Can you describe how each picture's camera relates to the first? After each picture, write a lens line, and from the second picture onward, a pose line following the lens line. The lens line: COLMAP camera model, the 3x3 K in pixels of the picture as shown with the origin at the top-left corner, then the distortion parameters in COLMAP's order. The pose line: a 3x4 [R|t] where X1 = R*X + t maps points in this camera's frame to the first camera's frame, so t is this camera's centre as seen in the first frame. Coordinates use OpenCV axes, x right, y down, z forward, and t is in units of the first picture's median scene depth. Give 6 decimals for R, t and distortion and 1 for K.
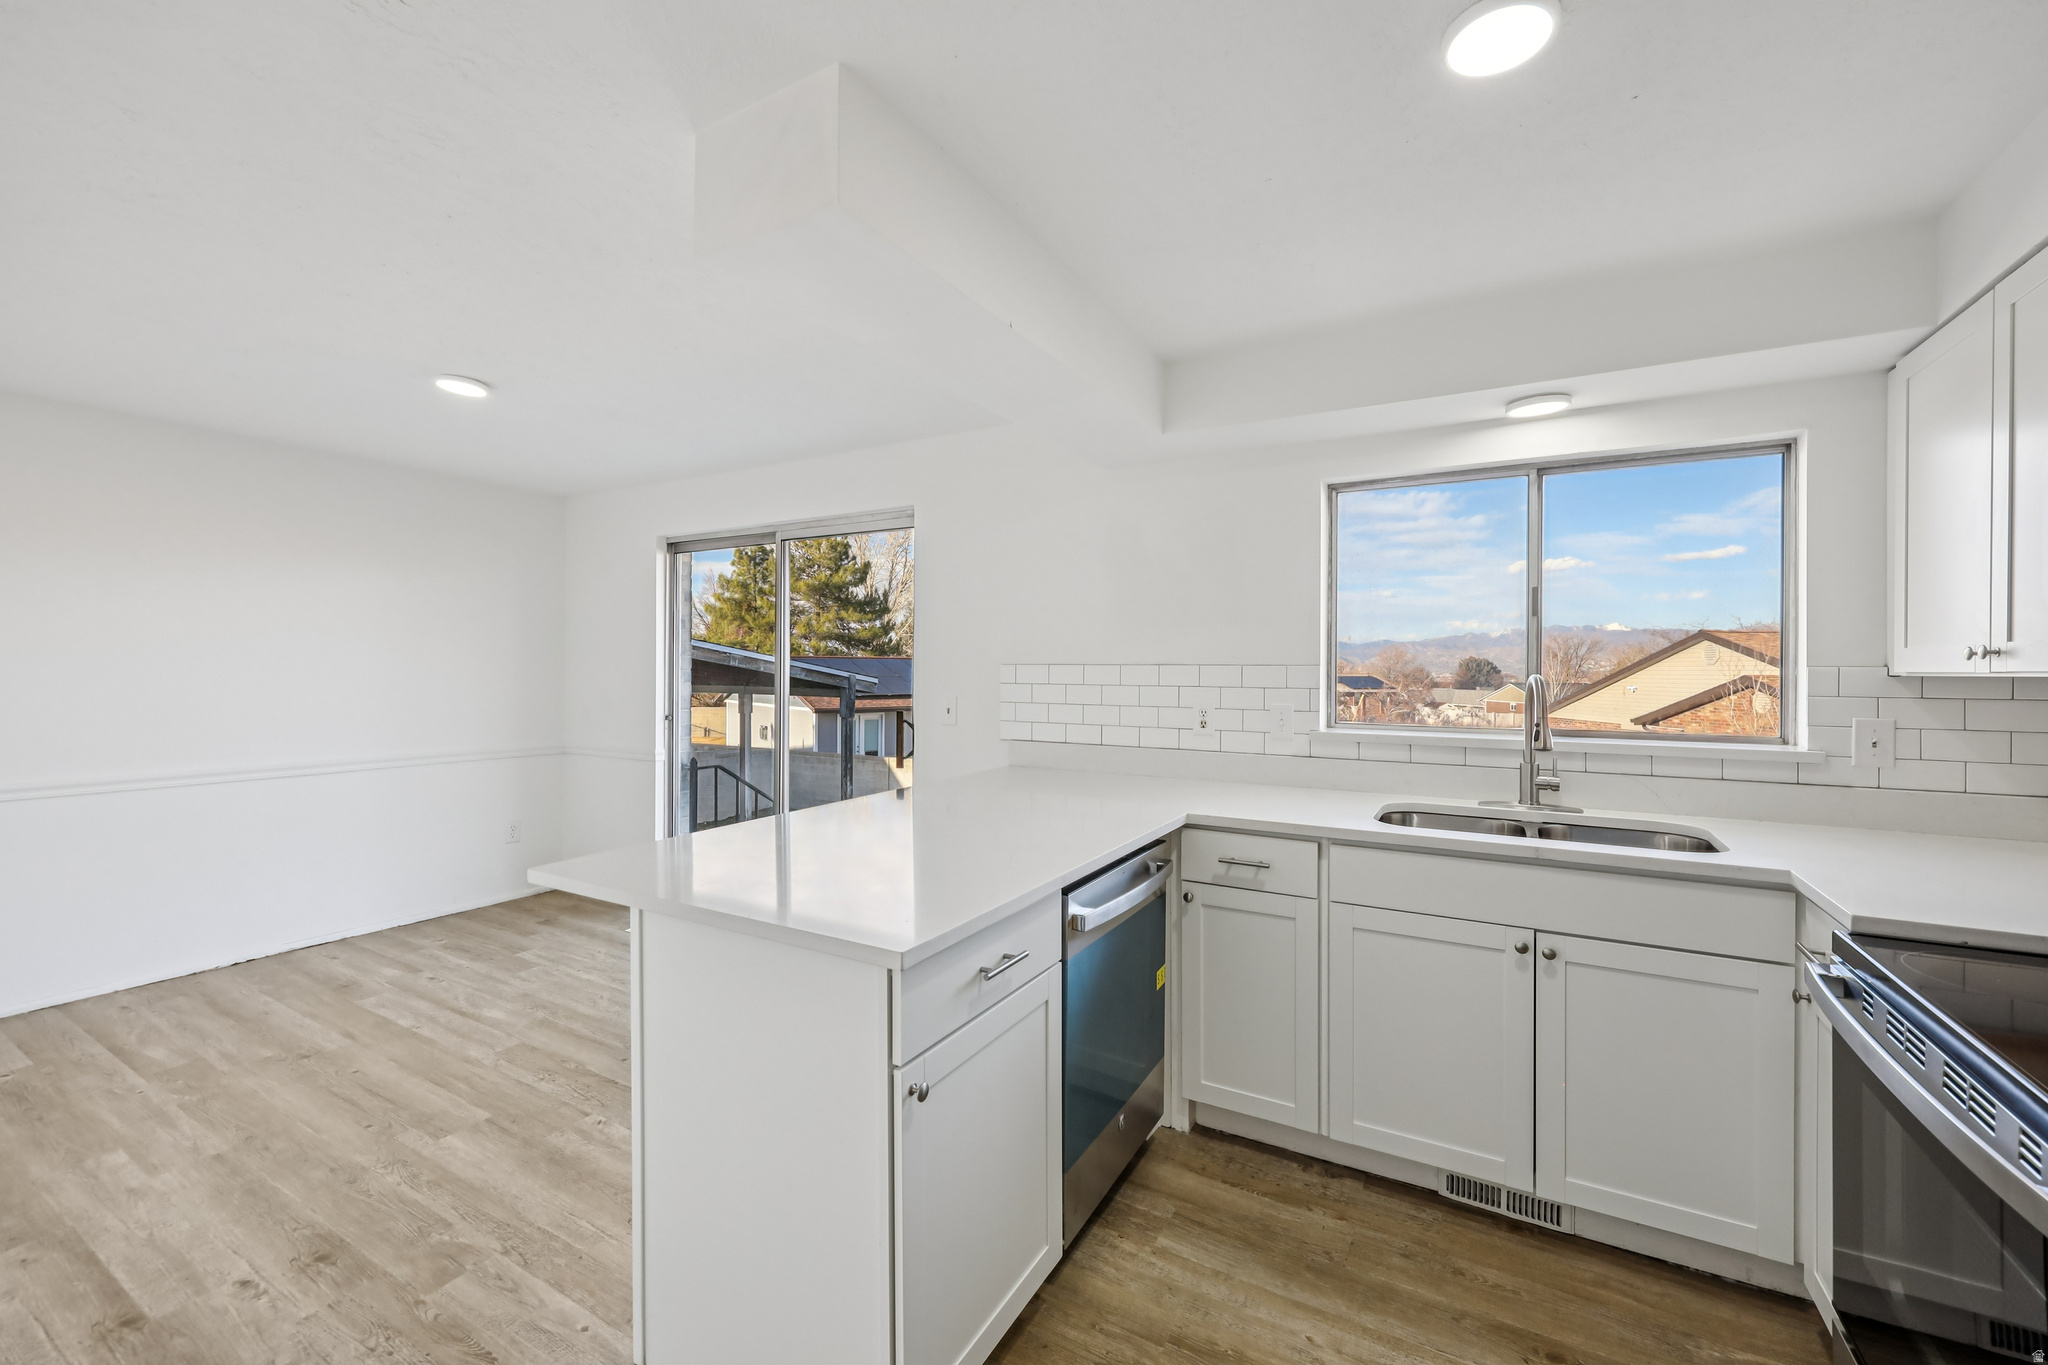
lens RADIAL K [[827.8, 0, 1028.2], [0, 827.8, 673.1], [0, 0, 1]] dist [0.003875, -0.001151]
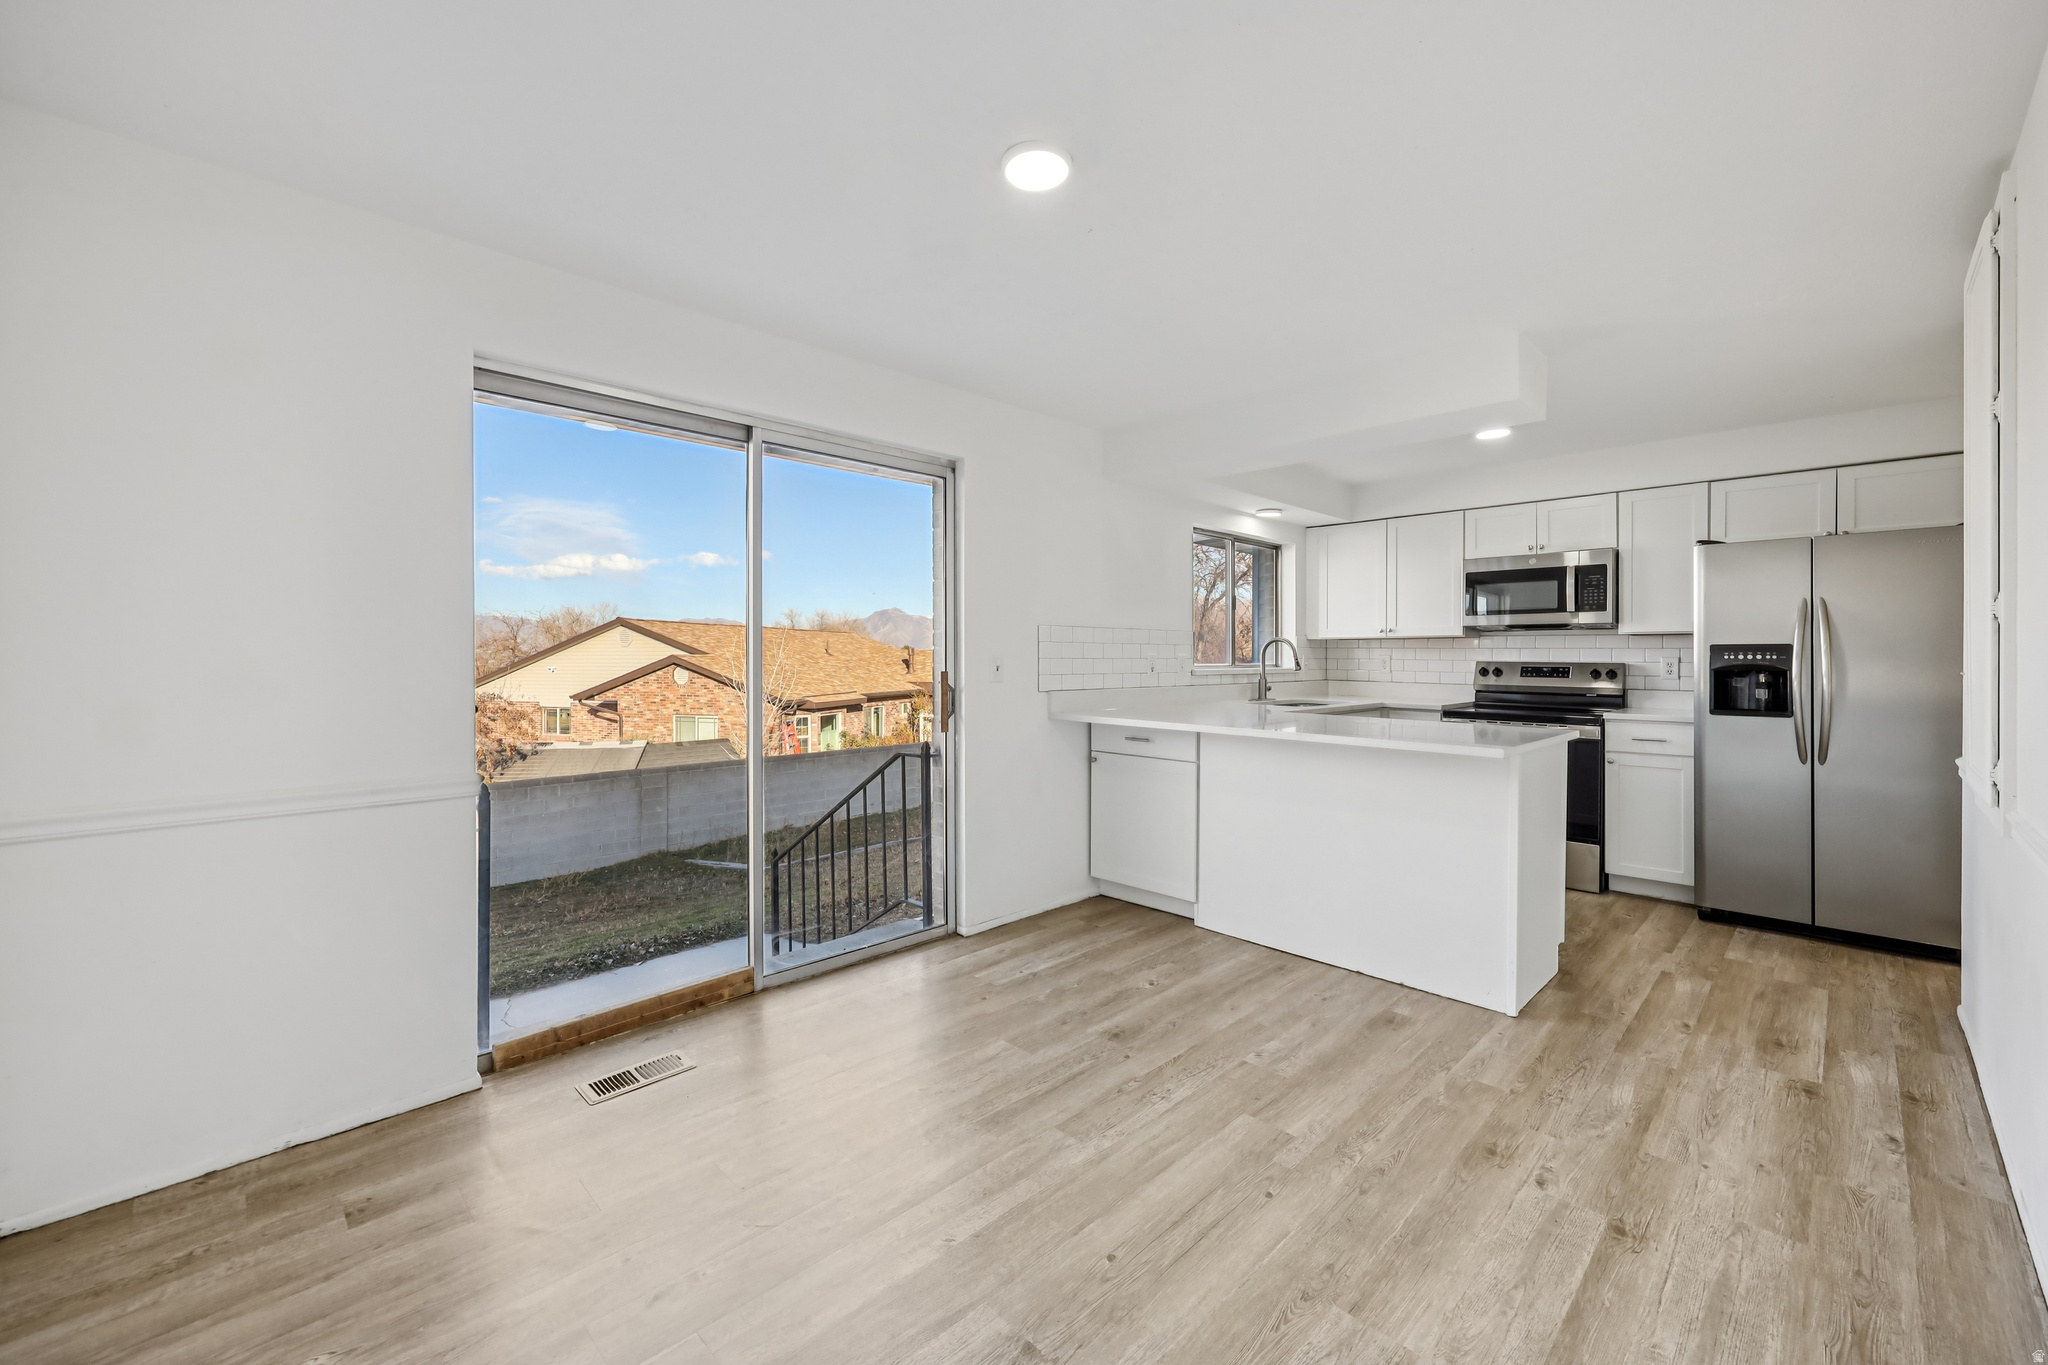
lens RADIAL K [[827.8, 0, 1027.8], [0, 827.8, 677.0], [0, 0, 1]] dist [0.003875, -0.001151]
pose [[0.256090, -0.027400, 0.966265, -1.228474], [0.006287, 0.999624, 0.026680, 0.031457], [-0.966632, -0.000758, 0.256166, 0.789600]]
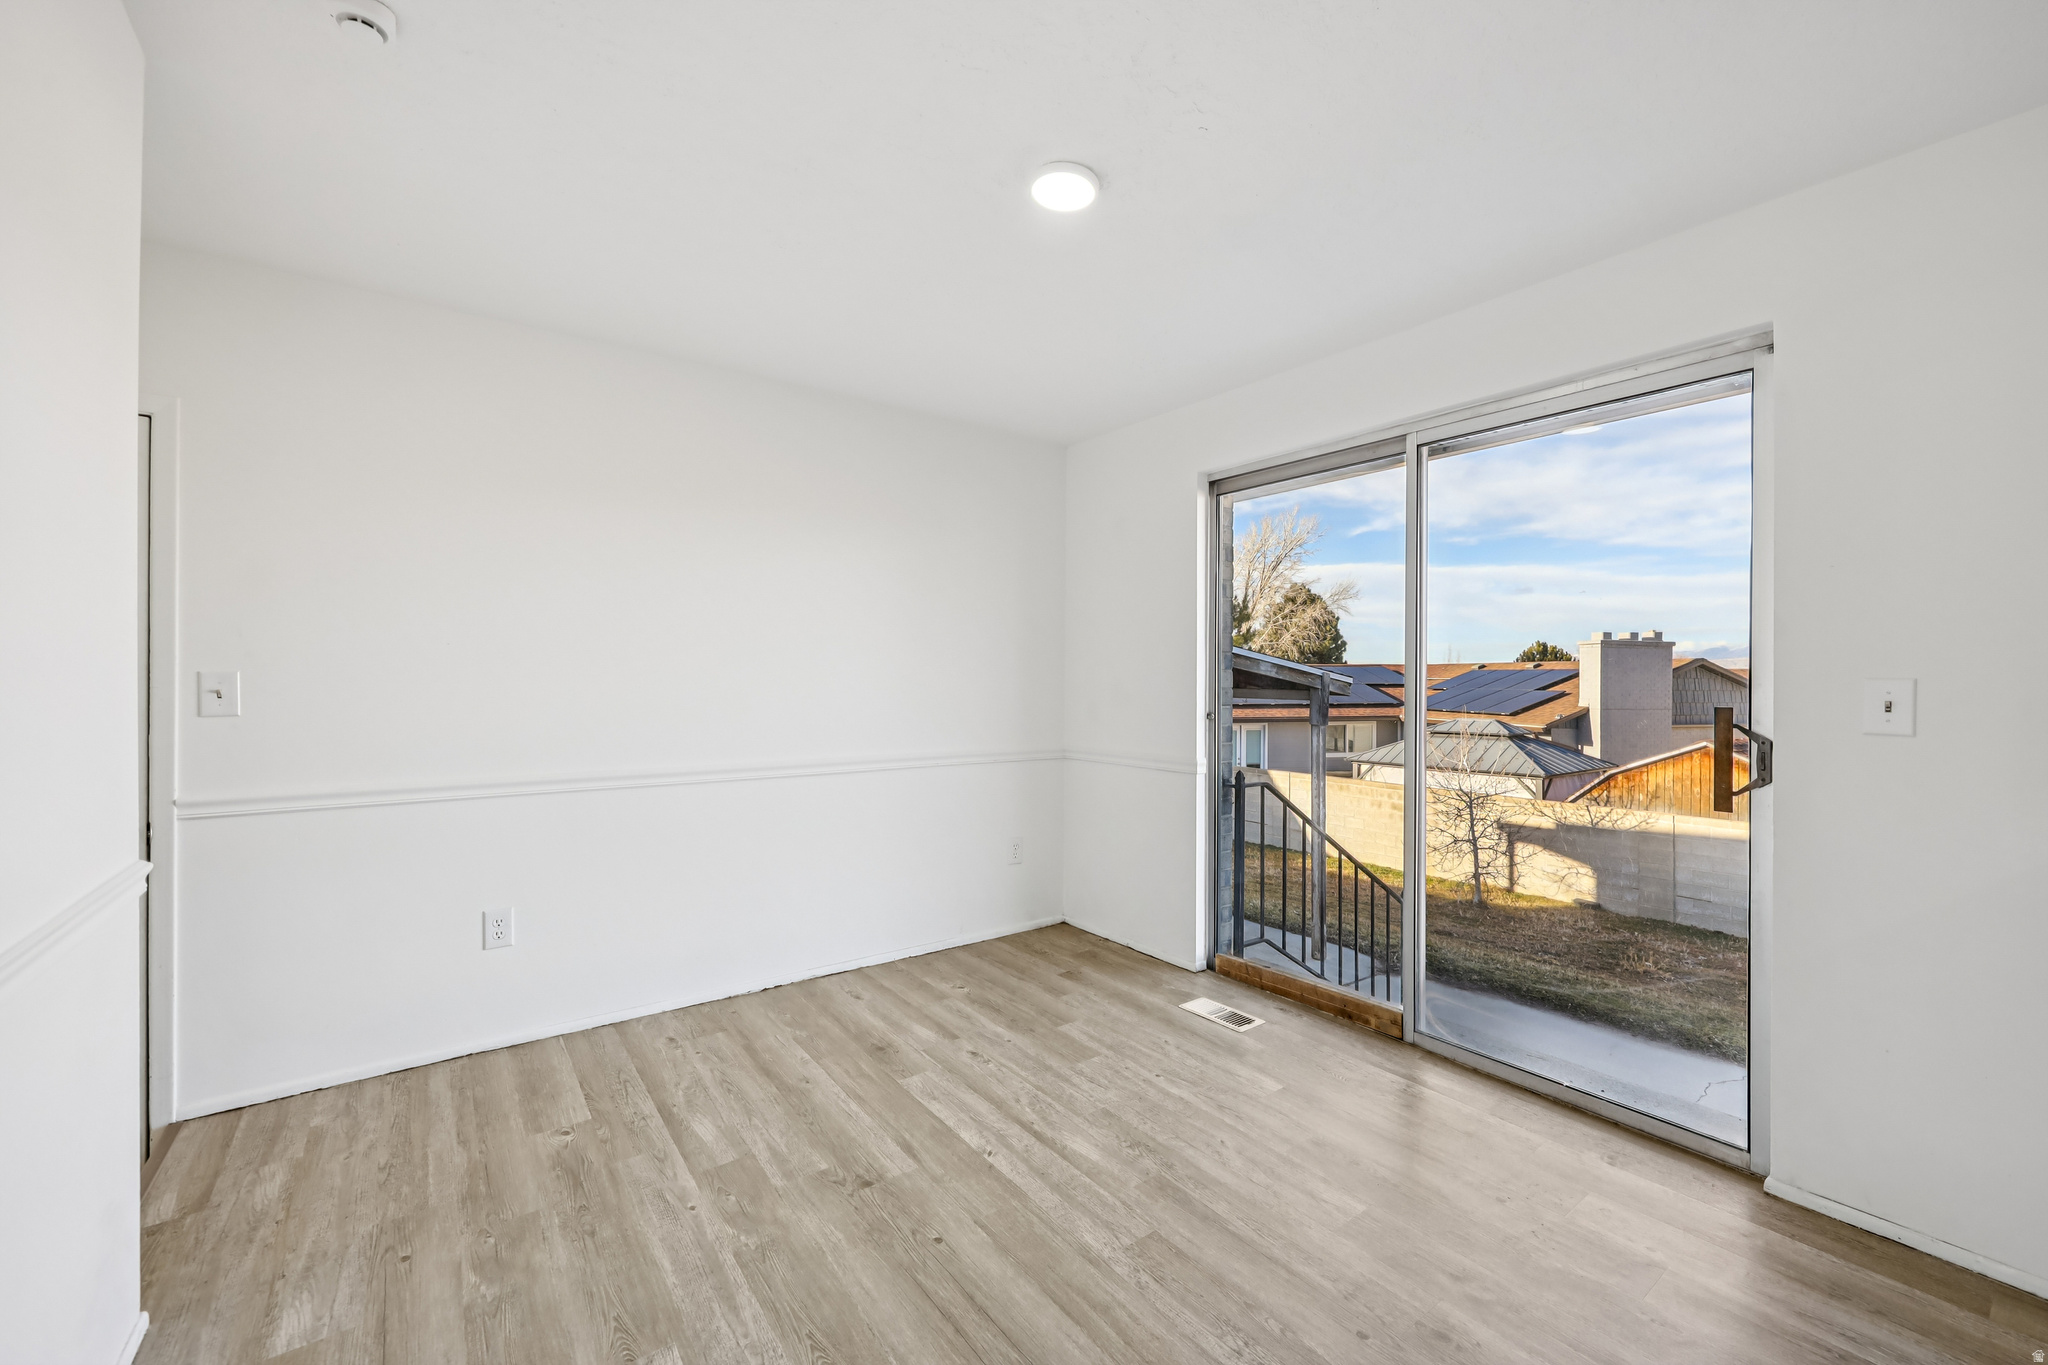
lens RADIAL K [[827.8, 0, 1030.5], [0, 827.8, 680.3], [0, 0, 1]] dist [0.003875, -0.001151]
pose [[0.917893, -0.000785, -0.396828, -0.423939], [-0.001061, 0.999990, -0.004432, 0.037522], [0.396827, 0.004490, 0.917882, 0.374038]]
